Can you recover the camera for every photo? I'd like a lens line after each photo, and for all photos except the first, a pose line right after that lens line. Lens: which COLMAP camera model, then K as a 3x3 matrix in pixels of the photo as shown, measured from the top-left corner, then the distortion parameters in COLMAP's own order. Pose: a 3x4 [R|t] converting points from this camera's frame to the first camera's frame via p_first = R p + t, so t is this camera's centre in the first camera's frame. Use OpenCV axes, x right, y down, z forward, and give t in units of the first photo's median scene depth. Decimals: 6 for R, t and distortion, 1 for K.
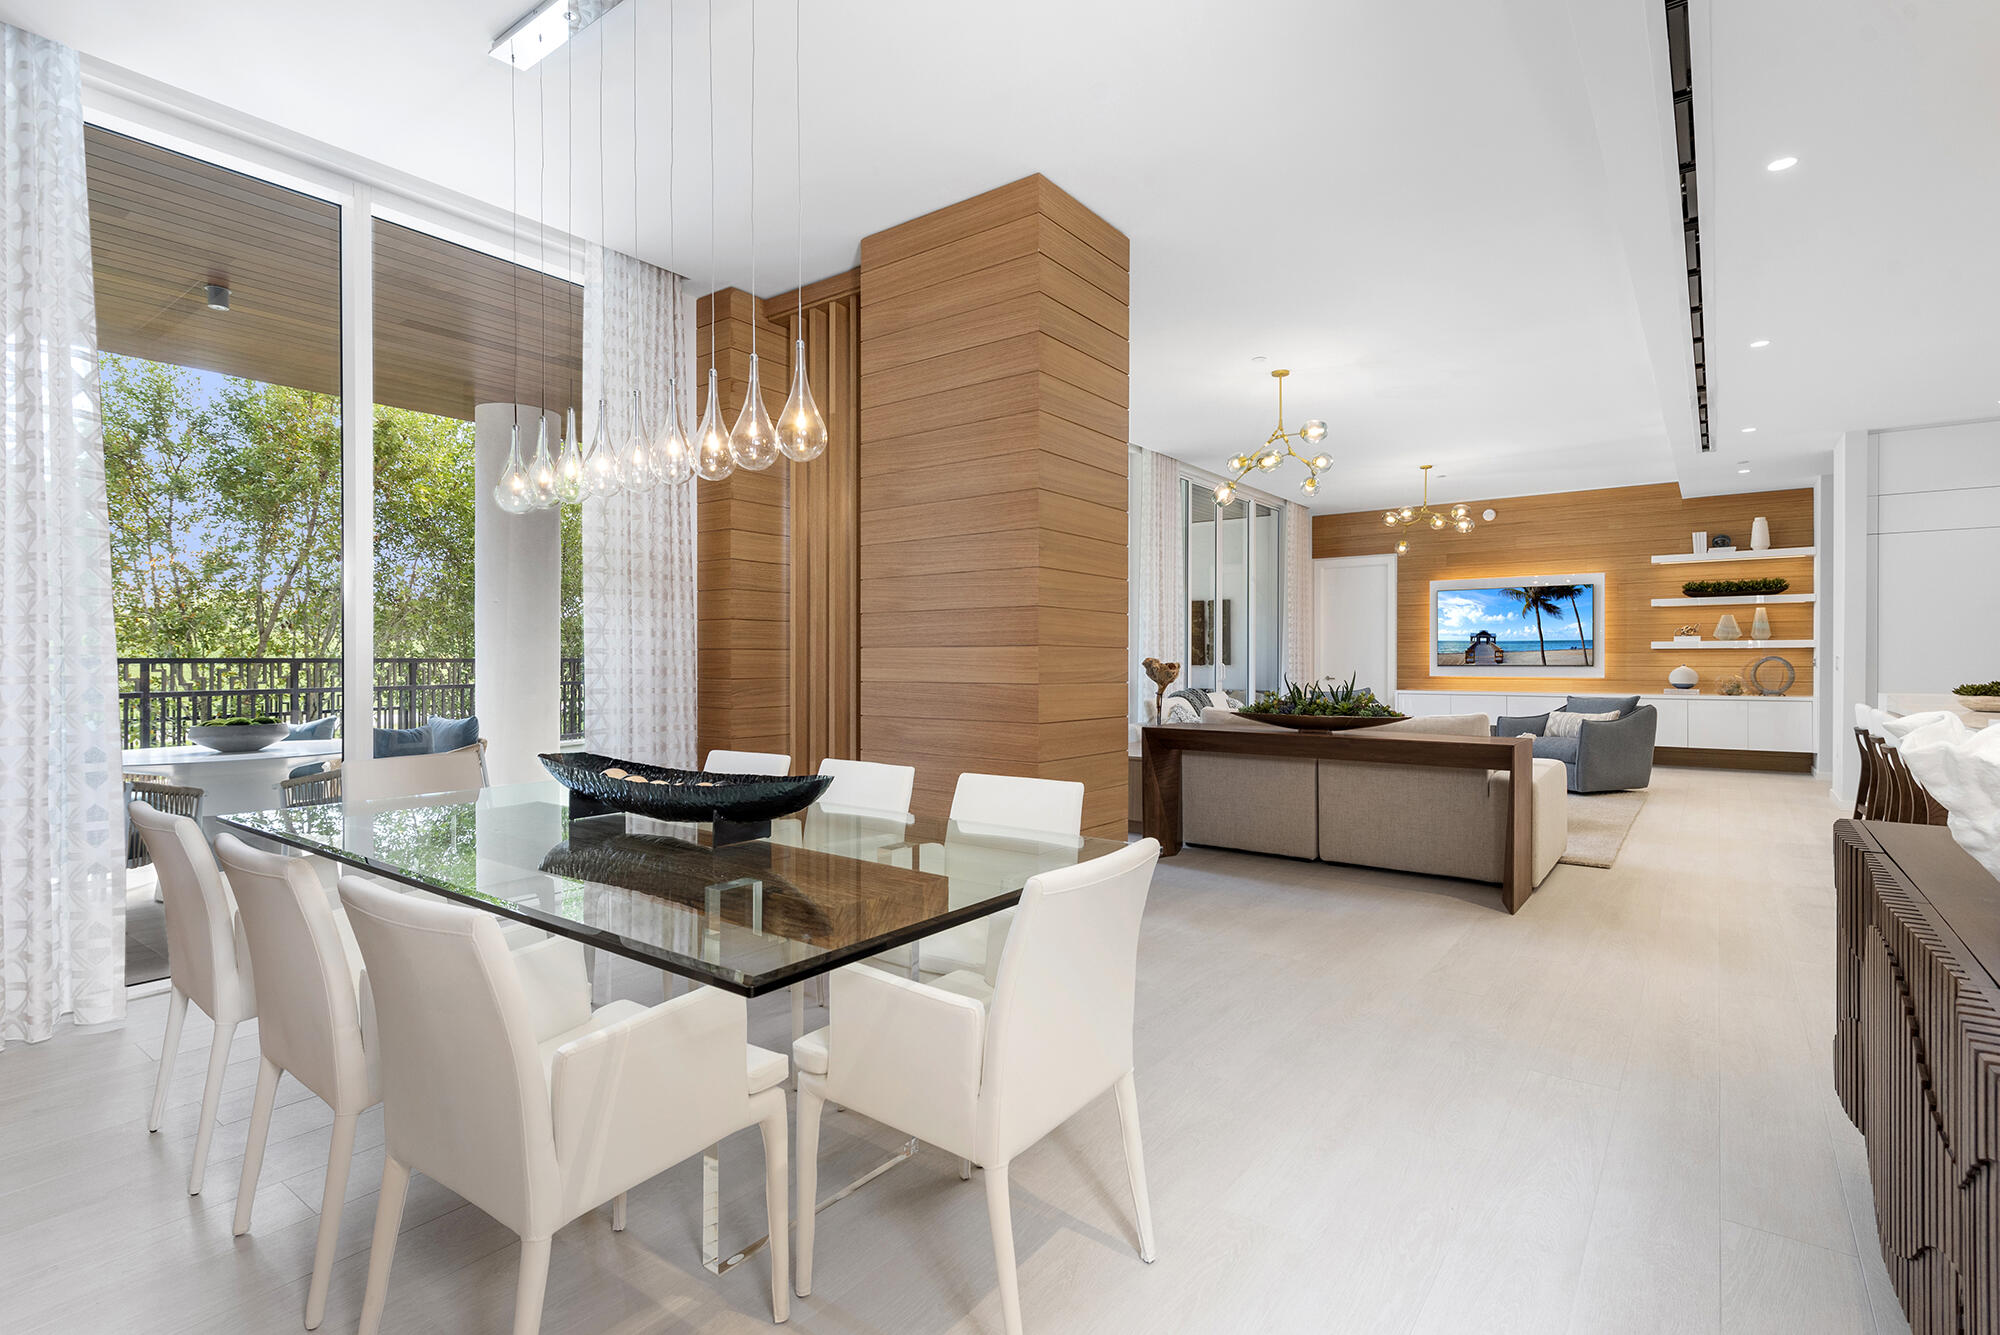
lens RADIAL K [[951.6, 0, 1004.0], [0, 951.6, 666.6], [0, 0, 1]] dist [0.007313, 0.000585]
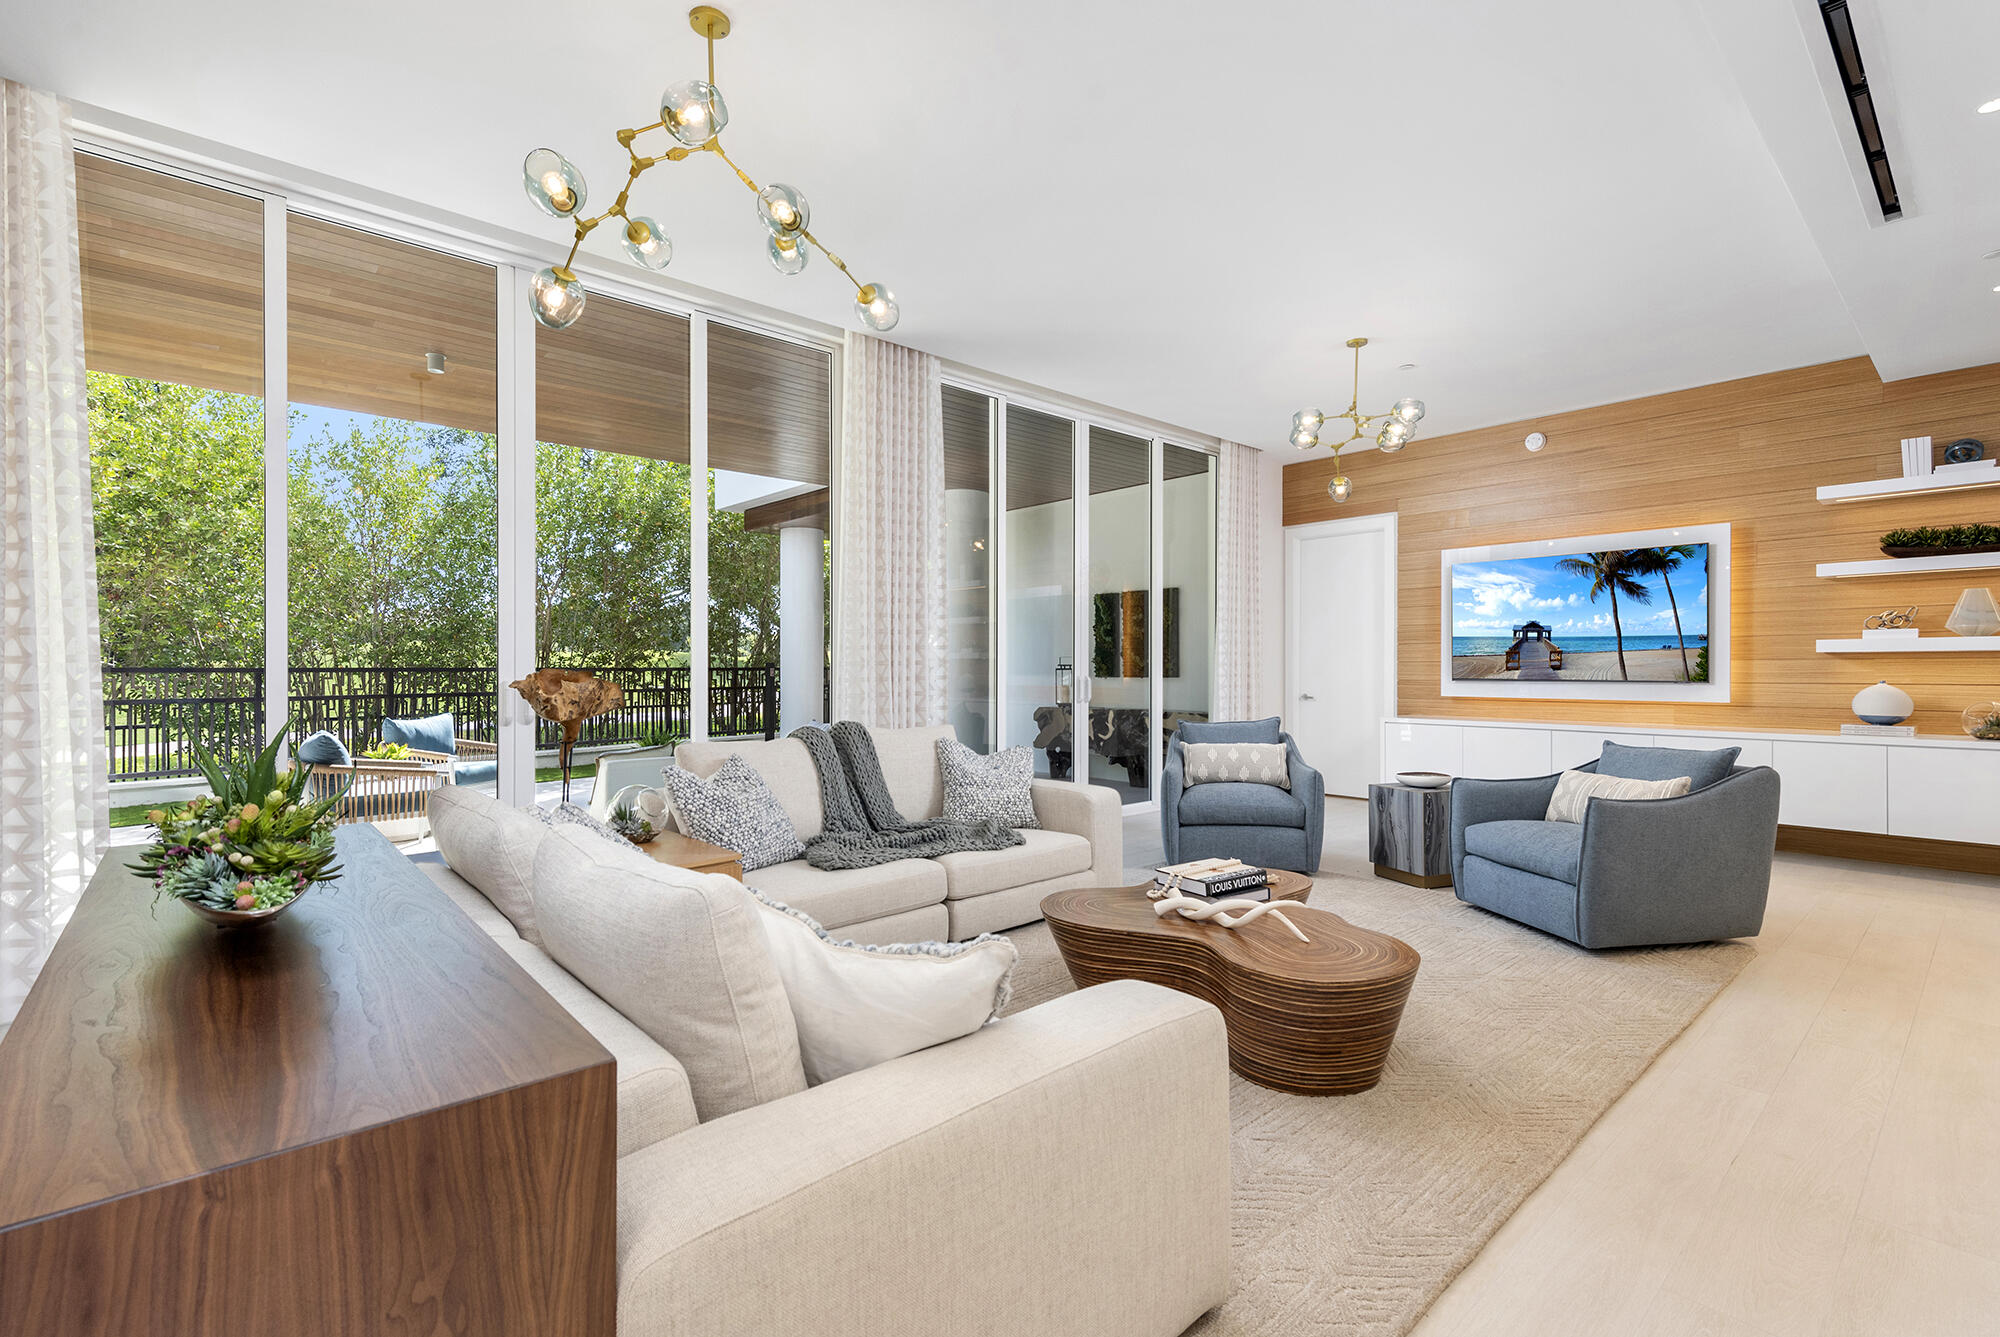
lens RADIAL K [[895.1, 0, 1009.3], [0, 895.1, 669.7], [0, 0, 1]] dist [0.014440, -0.001492]
pose [[0.980094, 0.000764, -0.198531, 0.308168], [-0.001656, 0.999989, -0.004328, -0.005066], [0.198526, 0.004570, 0.980085, 0.372009]]
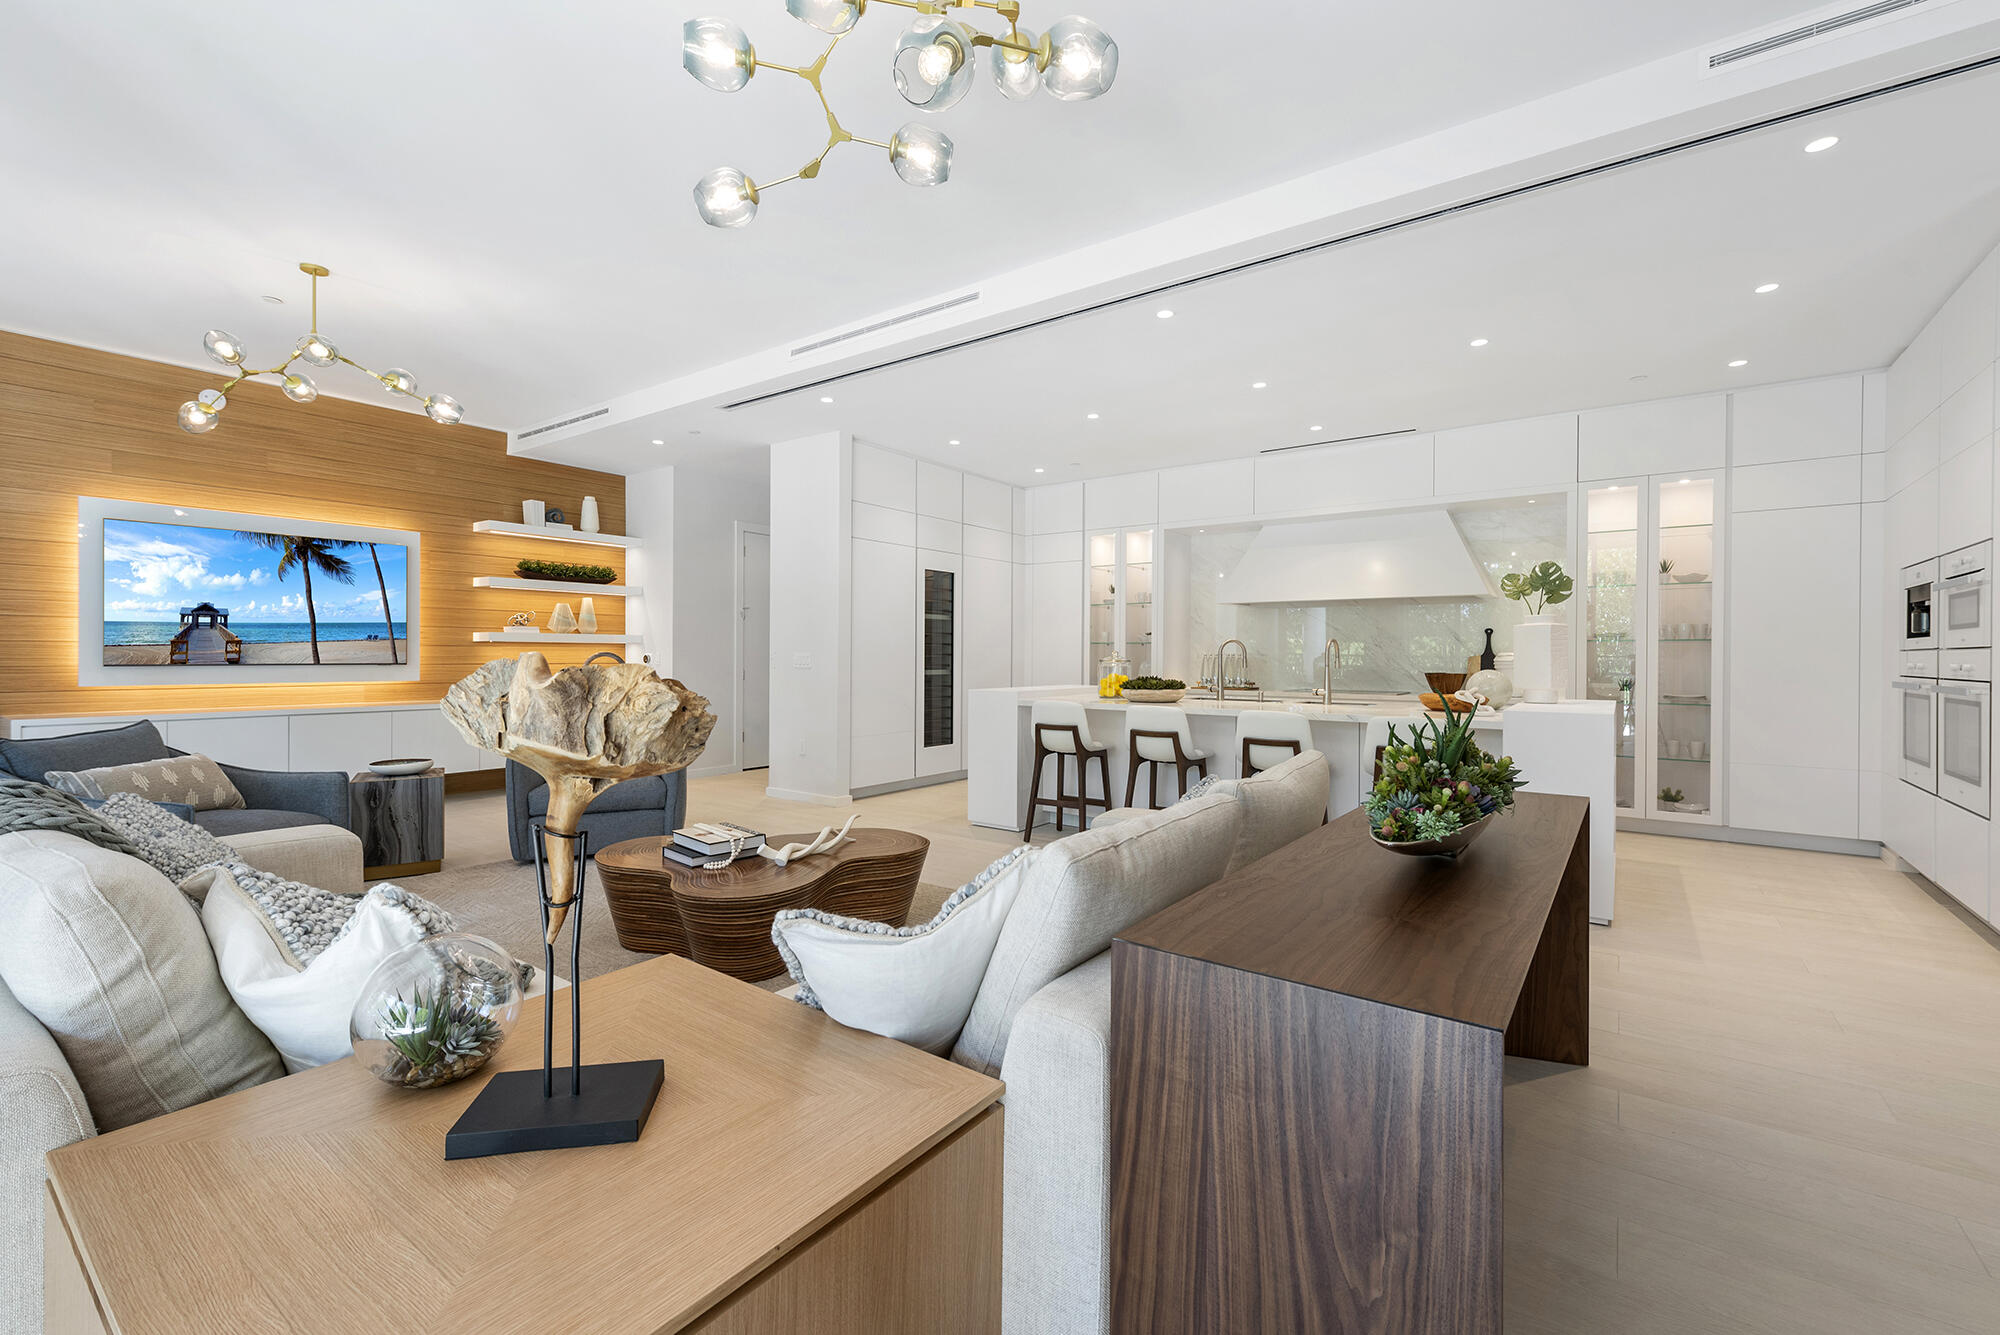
lens RADIAL K [[831.7, 0, 1007.0], [0, 831.7, 656.4], [0, 0, 1]] dist [0.005976, -0.002050]
pose [[-0.003659, -0.000486, 0.999993, 0.010943], [0.005649, 0.999984, 0.000507, -0.004797], [-0.999977, 0.005651, -0.003656, 0.569201]]
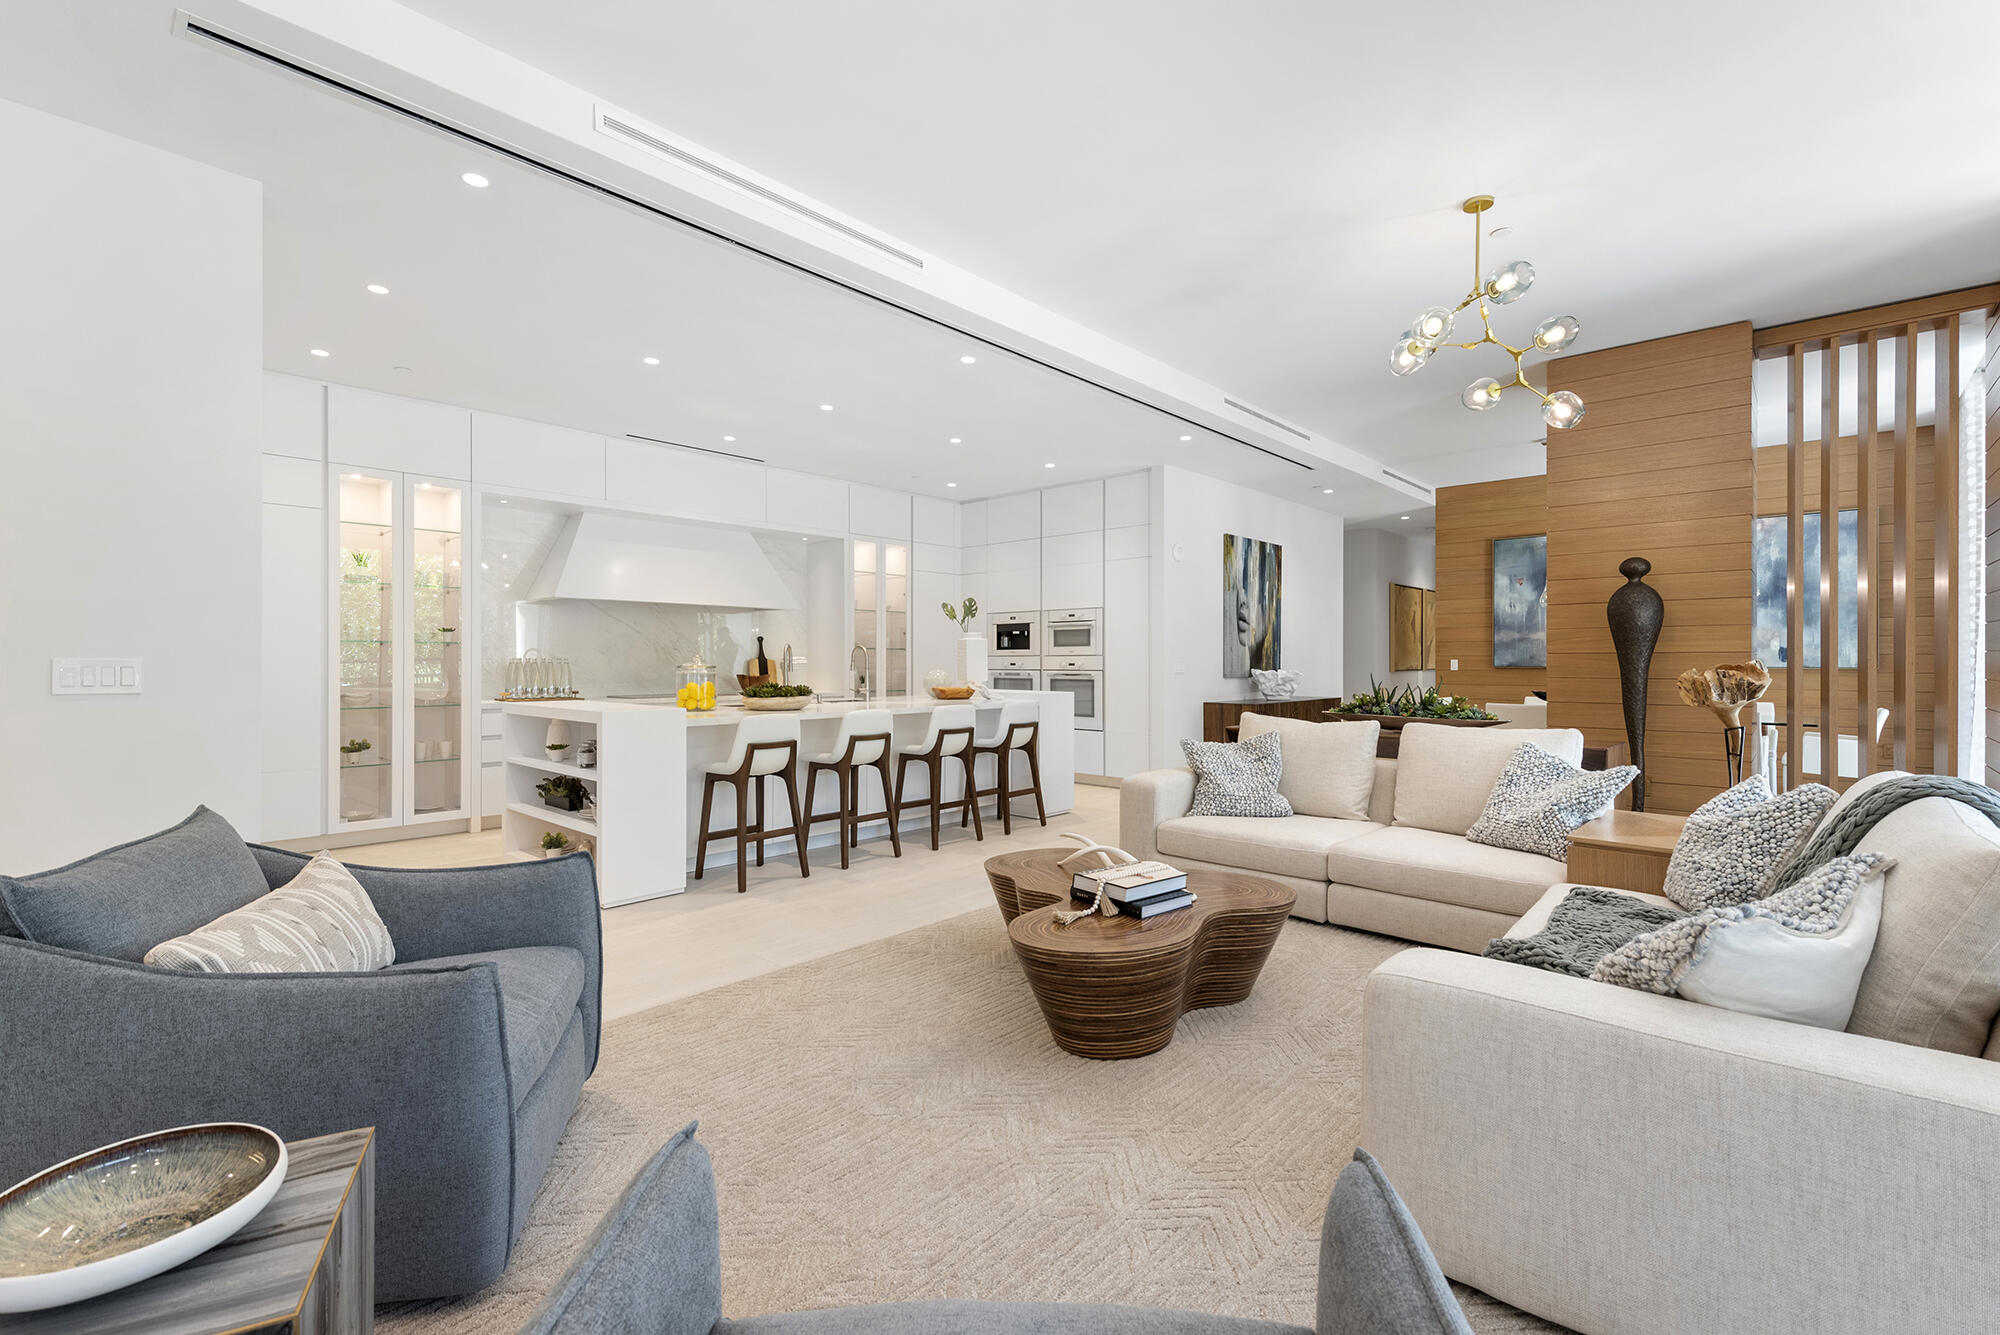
lens RADIAL K [[895.1, 0, 1001.2], [0, 895.1, 670.1], [0, 0, 1]] dist [0.014440, -0.001492]
pose [[-0.994954, 0.002292, 0.100304, 0.341025], [0.004191, 0.999816, 0.018726, -0.008290], [-0.100242, 0.019052, -0.994781, 0.974860]]
